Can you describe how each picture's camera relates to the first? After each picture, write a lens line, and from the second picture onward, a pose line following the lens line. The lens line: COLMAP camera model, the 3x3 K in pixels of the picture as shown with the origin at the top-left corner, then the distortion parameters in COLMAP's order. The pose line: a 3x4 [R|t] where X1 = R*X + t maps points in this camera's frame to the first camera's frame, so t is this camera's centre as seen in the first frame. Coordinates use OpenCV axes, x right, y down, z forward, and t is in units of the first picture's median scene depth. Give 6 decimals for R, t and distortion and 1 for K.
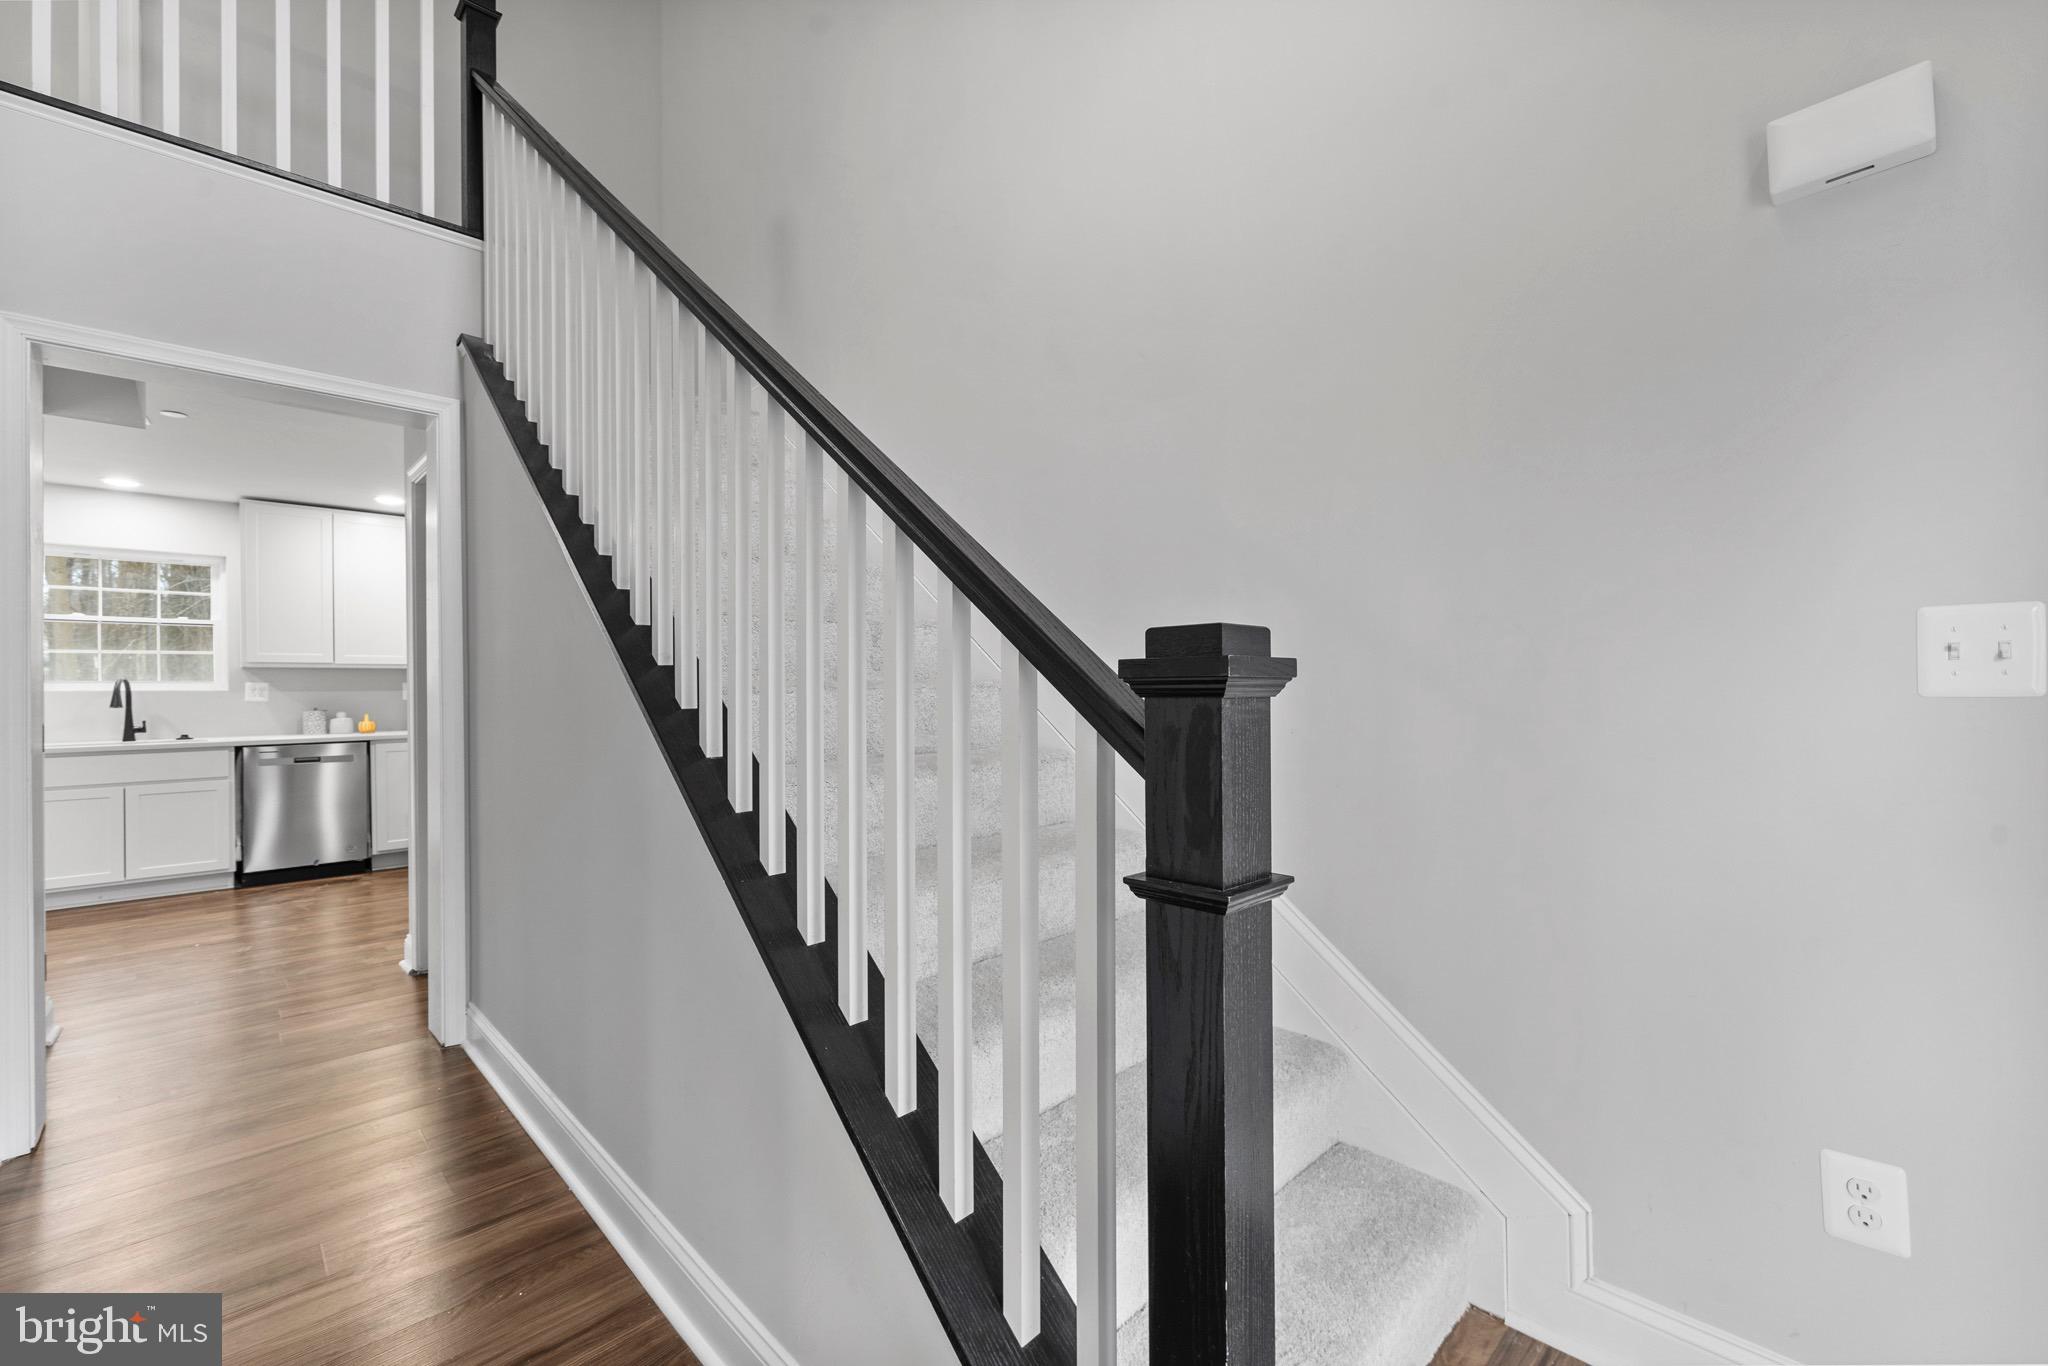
lens RADIAL K [[845.5, 0, 1039.0], [0, 845.5, 687.5], [0, 0, 1]] dist [-0.001737, -0.000078]
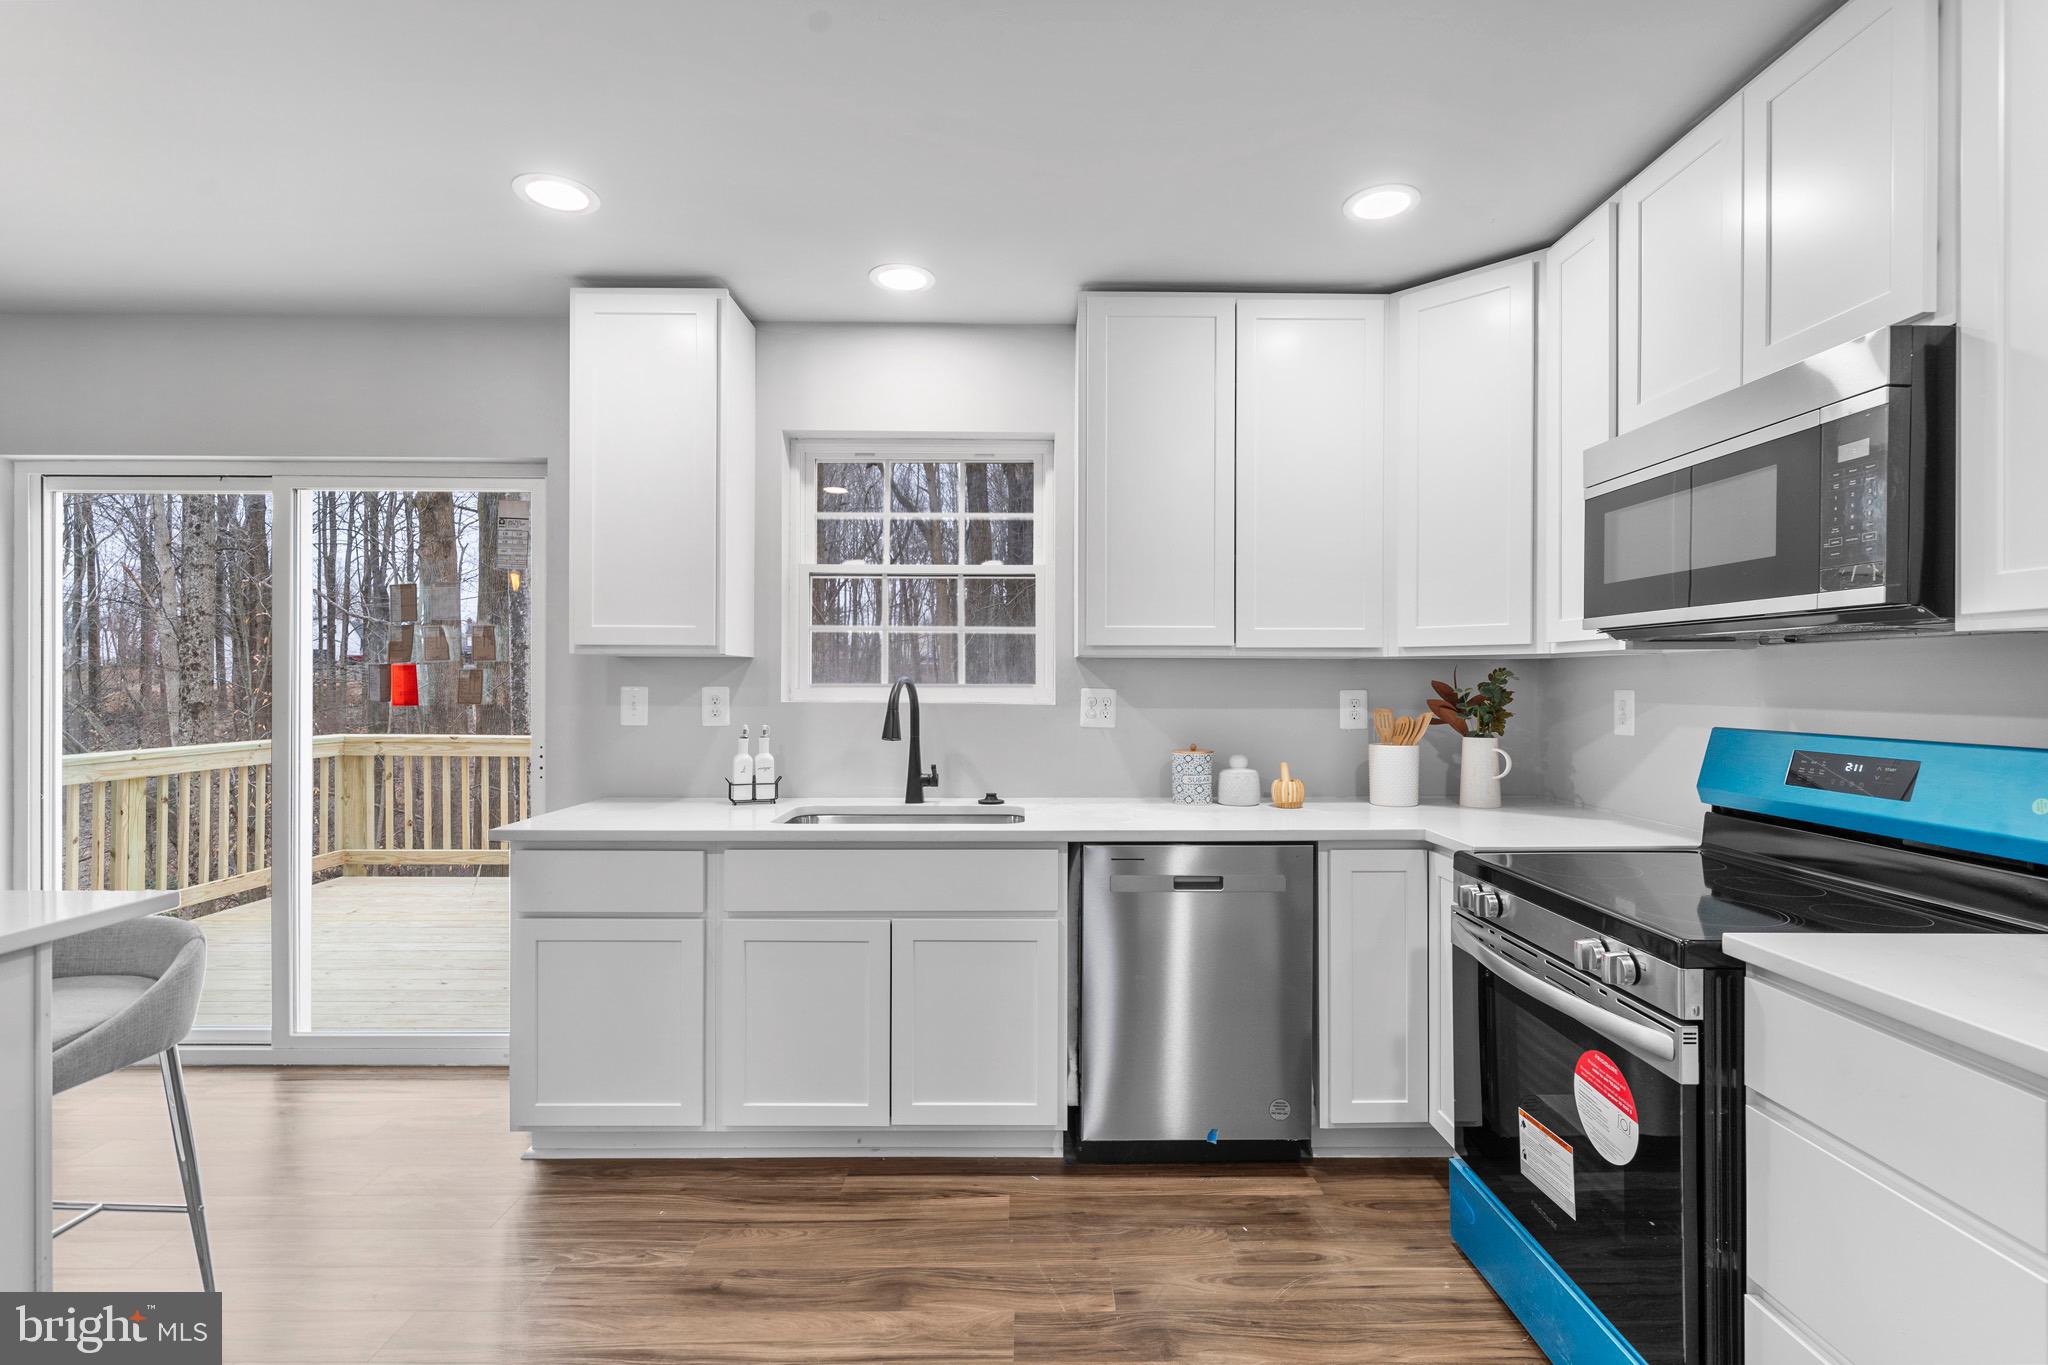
lens RADIAL K [[935.1, 0, 1024.0], [0, 935.1, 682.5], [0, 0, 1]] dist [-0.000632, -0.000111]
pose [[0.707463, 0.009222, -0.706690, -0.615256], [-0.009481, 0.999949, 0.003557, -0.011479], [0.706687, 0.004184, 0.707514, 0.628653]]
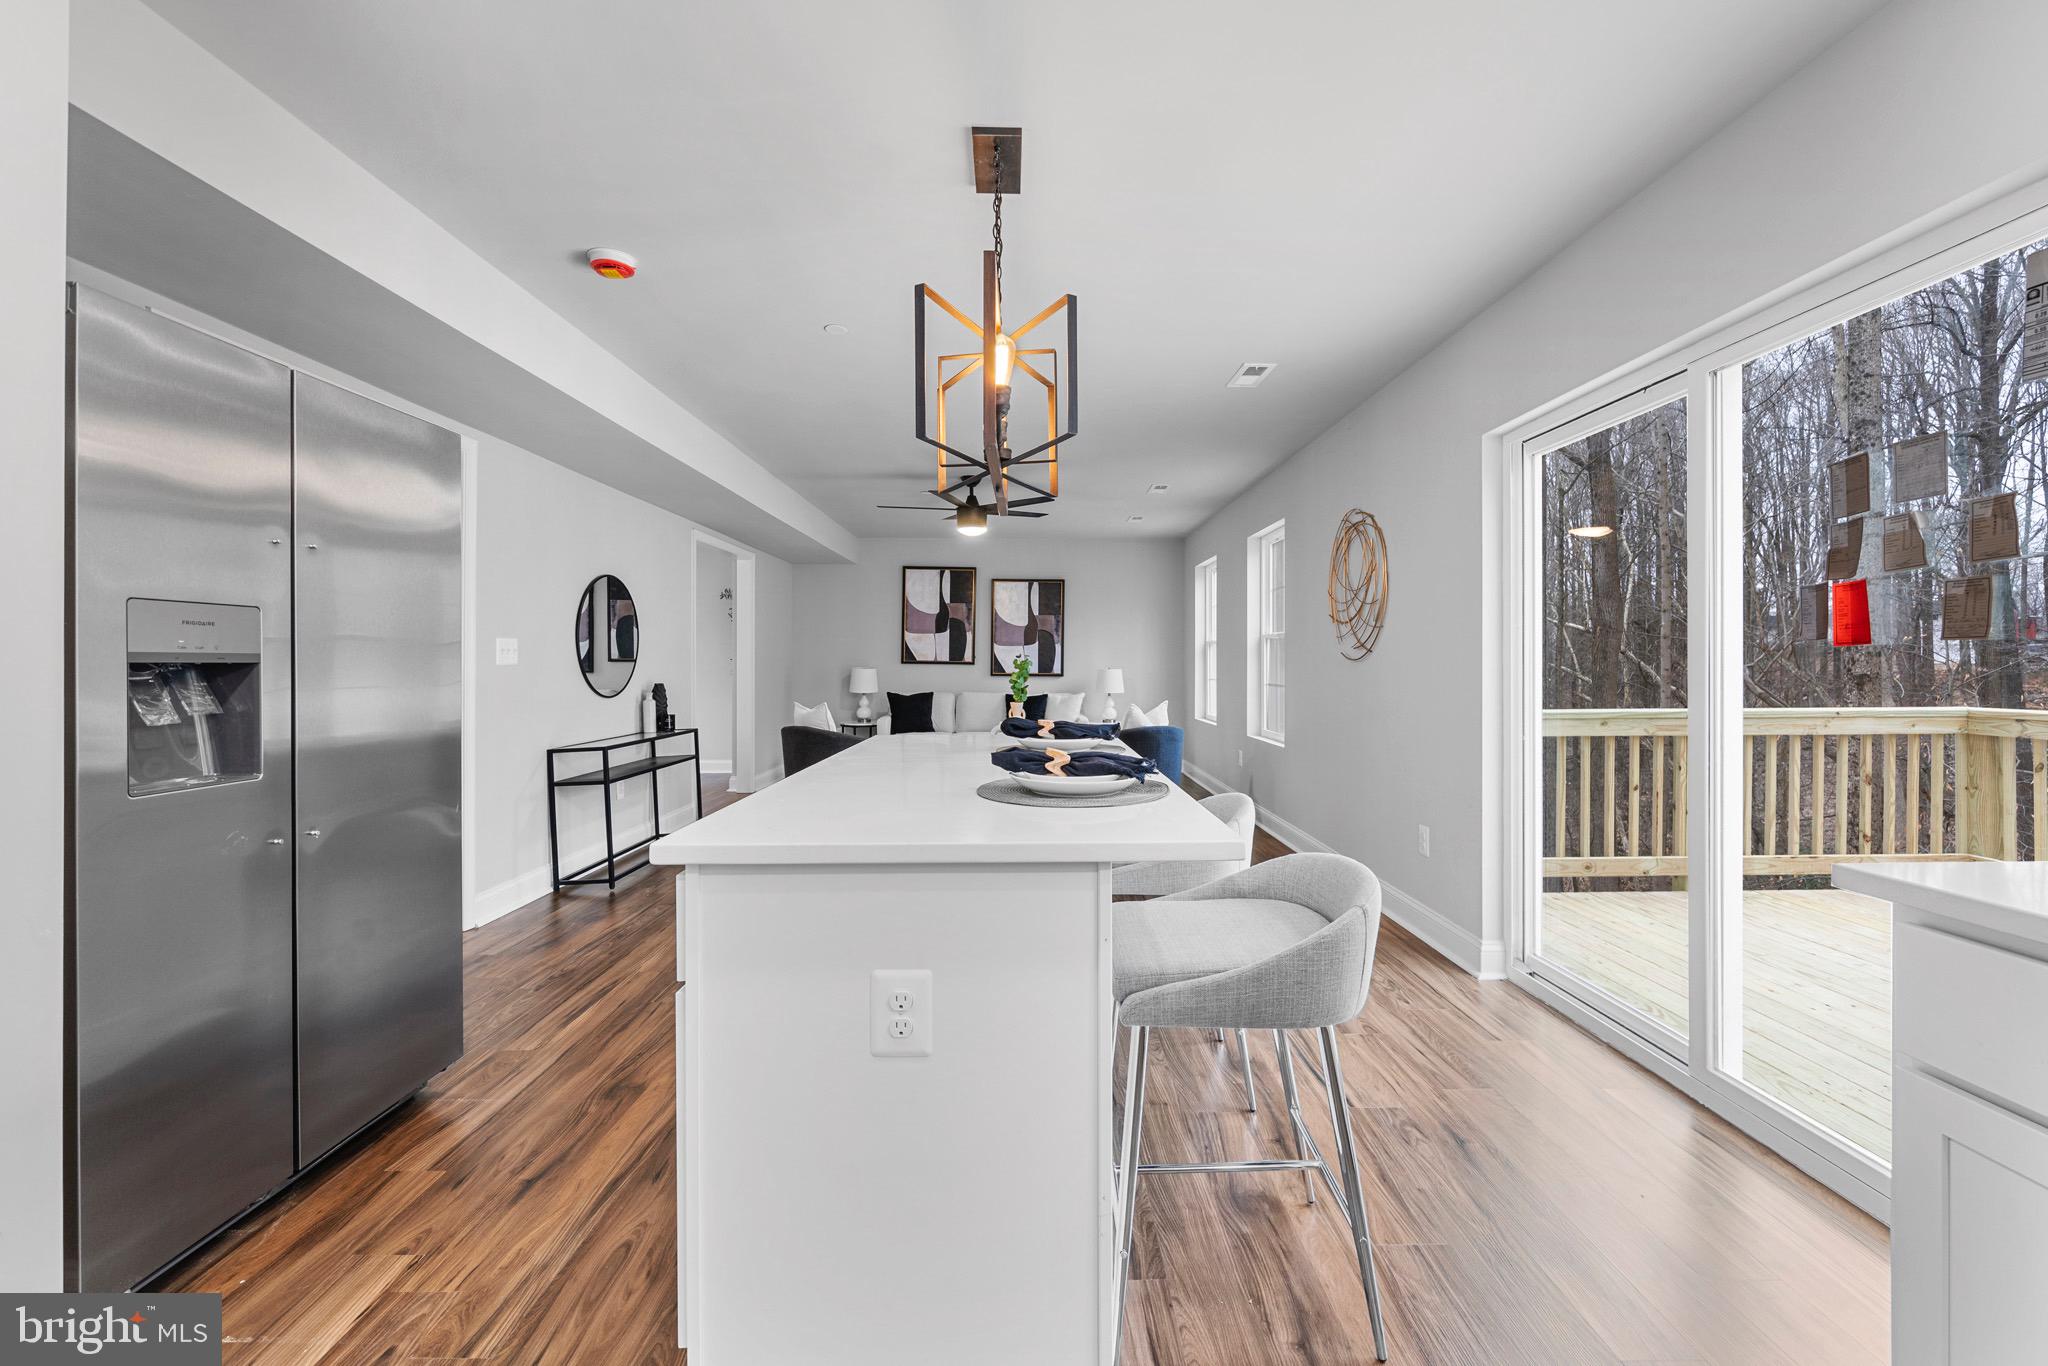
lens RADIAL K [[828.1, 0, 1038.7], [0, 828.1, 663.3], [0, 0, 1]] dist [-0.005623, -0.000232]
pose [[-0.699129, 0.009521, -0.714932, -0.835533], [0.006734, 0.999955, 0.006732, 0.011628], [0.714964, -0.000108, -0.699162, 0.766734]]
